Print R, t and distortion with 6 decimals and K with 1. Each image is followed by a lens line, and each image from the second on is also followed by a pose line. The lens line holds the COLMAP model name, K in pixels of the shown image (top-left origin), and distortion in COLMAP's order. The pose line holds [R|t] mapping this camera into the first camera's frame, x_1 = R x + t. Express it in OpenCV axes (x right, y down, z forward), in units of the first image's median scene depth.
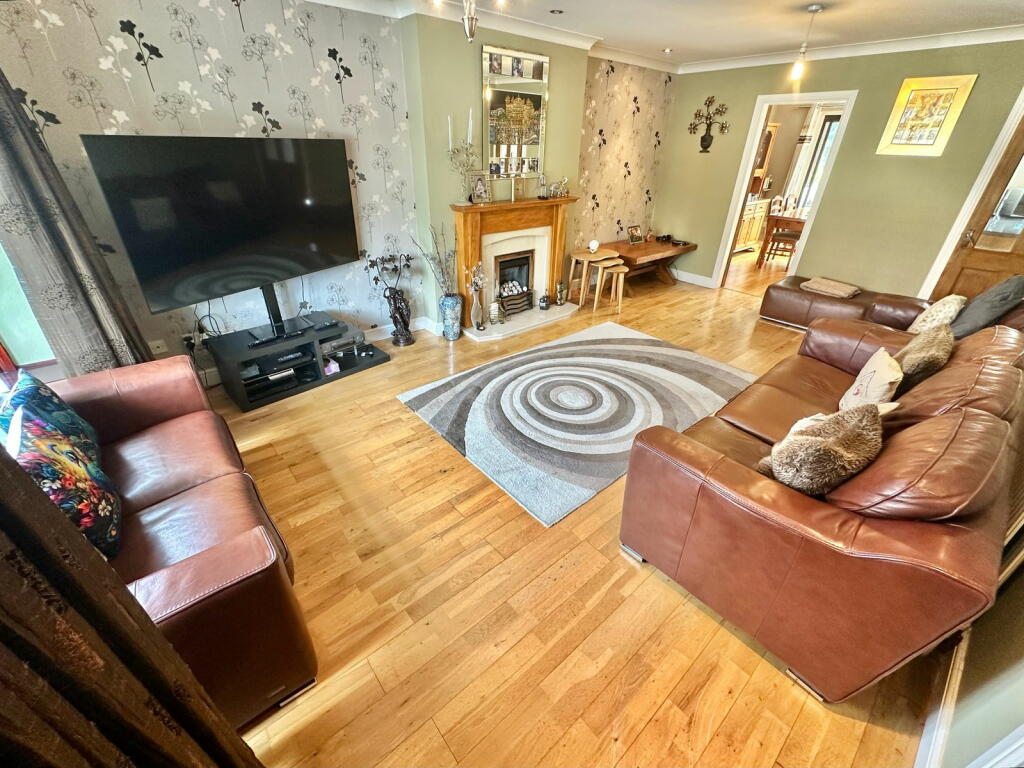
lens RADIAL K [[425.8, 0, 512.0], [0, 425.8, 384.0], [0, 0, 1]] dist [0.000912, 0.000091]
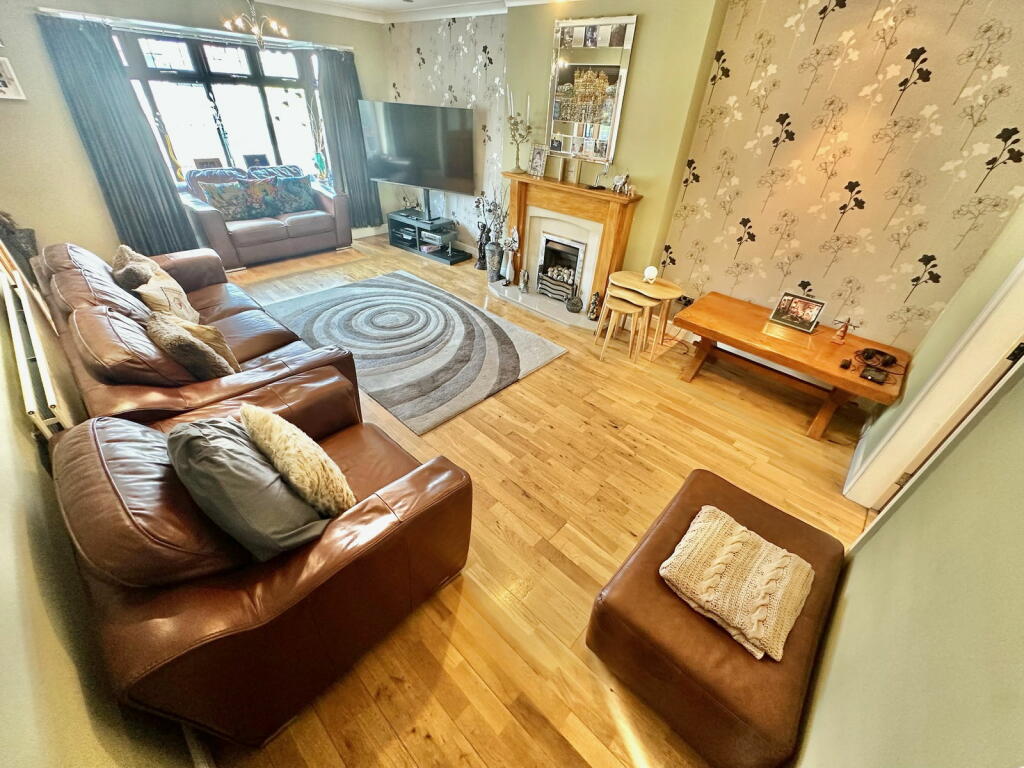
lens RADIAL K [[409.9, 0, 512.0], [0, 409.9, 384.0], [0, 0, 1]] dist [0.000508, 0.000031]
pose [[0.111076, 0.557636, -0.822621, 1.118571], [-0.542959, 0.727338, 0.419732, -0.463355], [0.832381, 0.400027, 0.383563, 0.797092]]
